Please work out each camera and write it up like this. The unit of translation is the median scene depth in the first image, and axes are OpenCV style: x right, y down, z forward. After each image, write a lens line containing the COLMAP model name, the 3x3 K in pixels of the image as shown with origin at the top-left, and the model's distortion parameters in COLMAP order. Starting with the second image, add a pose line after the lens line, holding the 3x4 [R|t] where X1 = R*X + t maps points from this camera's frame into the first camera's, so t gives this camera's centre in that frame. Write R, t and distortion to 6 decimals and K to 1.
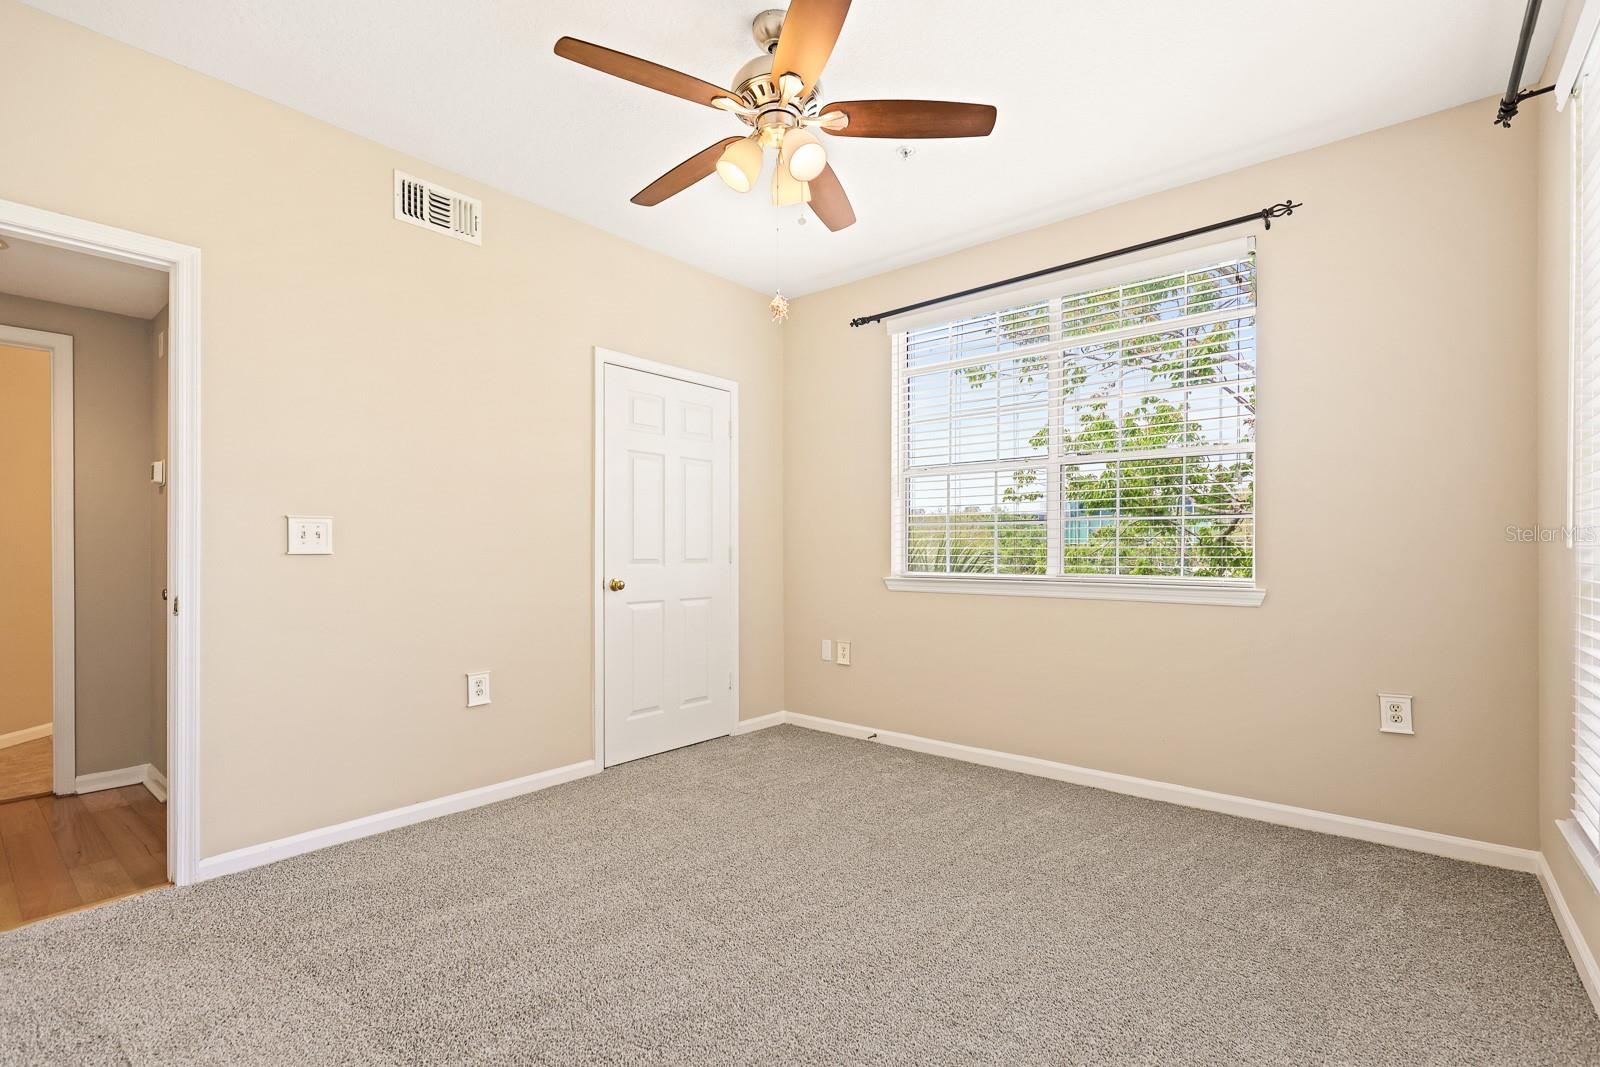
lens RADIAL K [[724.2, 0, 805.4], [0, 724.2, 542.3], [0, 0, 1]] dist [0.000111, -0.000013]
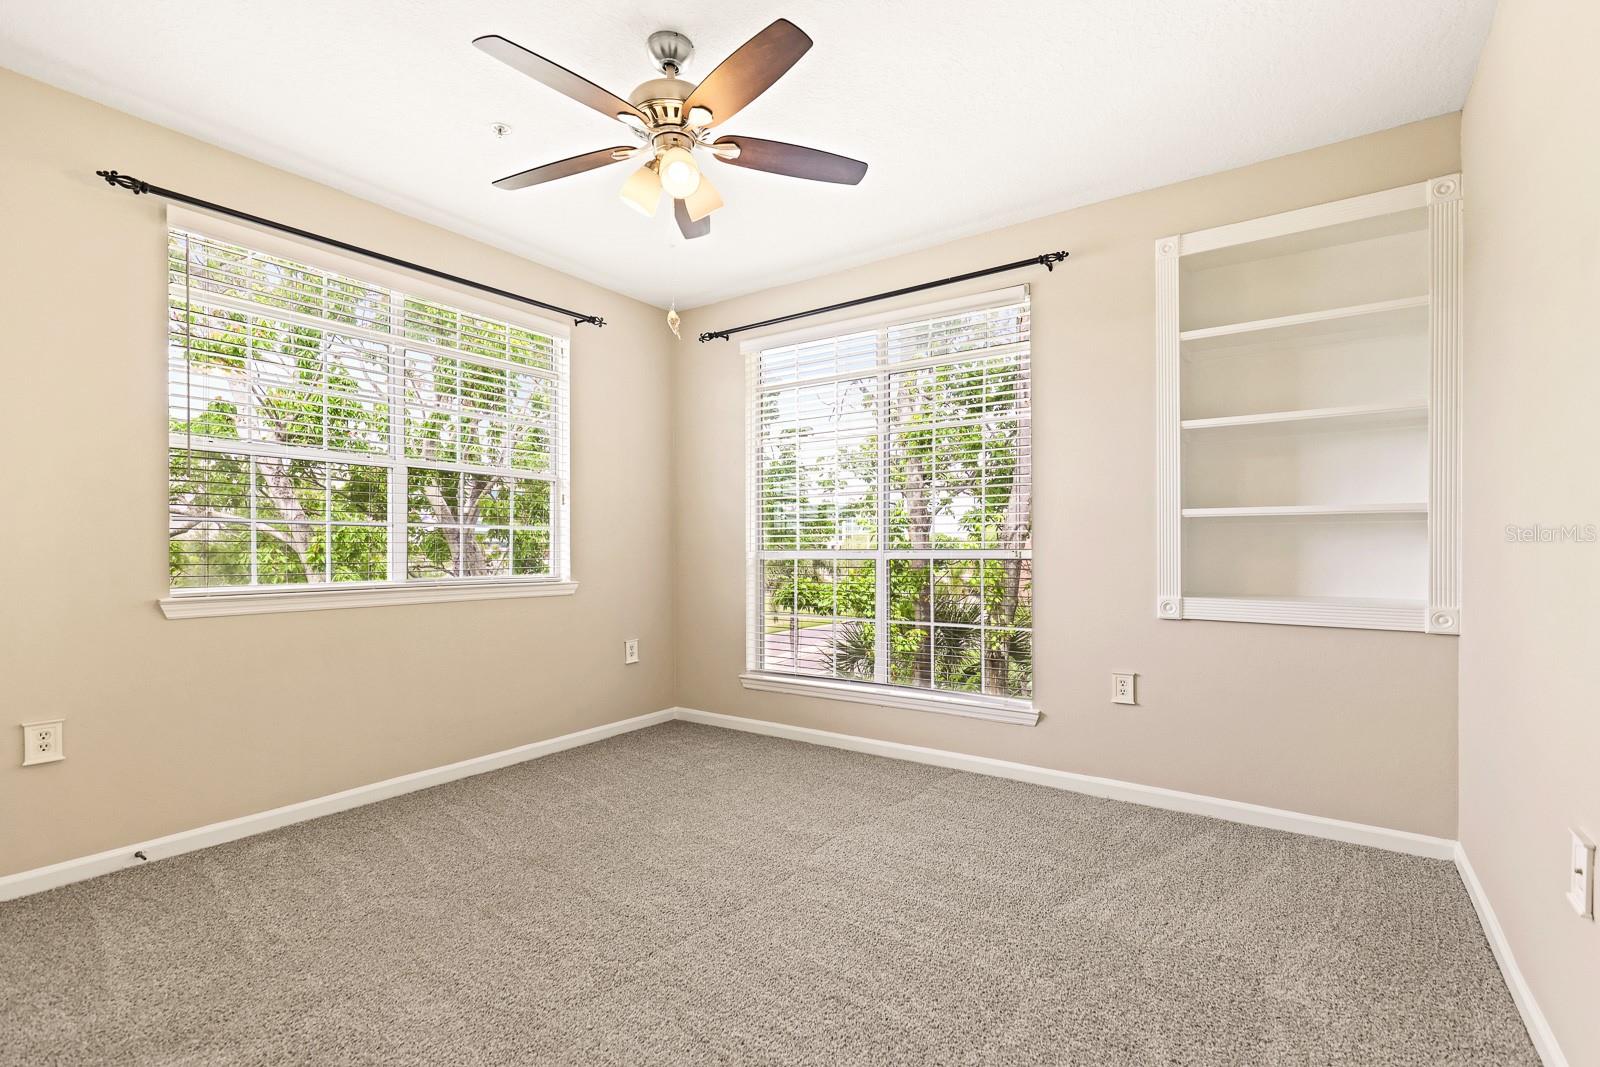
lens RADIAL K [[724.2, 0, 805.4], [0, 724.2, 542.3], [0, 0, 1]] dist [0.000111, -0.000013]
pose [[-0.069004, 0.011681, 0.997548, -0.633296], [0.000988, 0.999932, -0.011641, 0.007321], [-0.997616, 0.000182, -0.069011, 0.527018]]
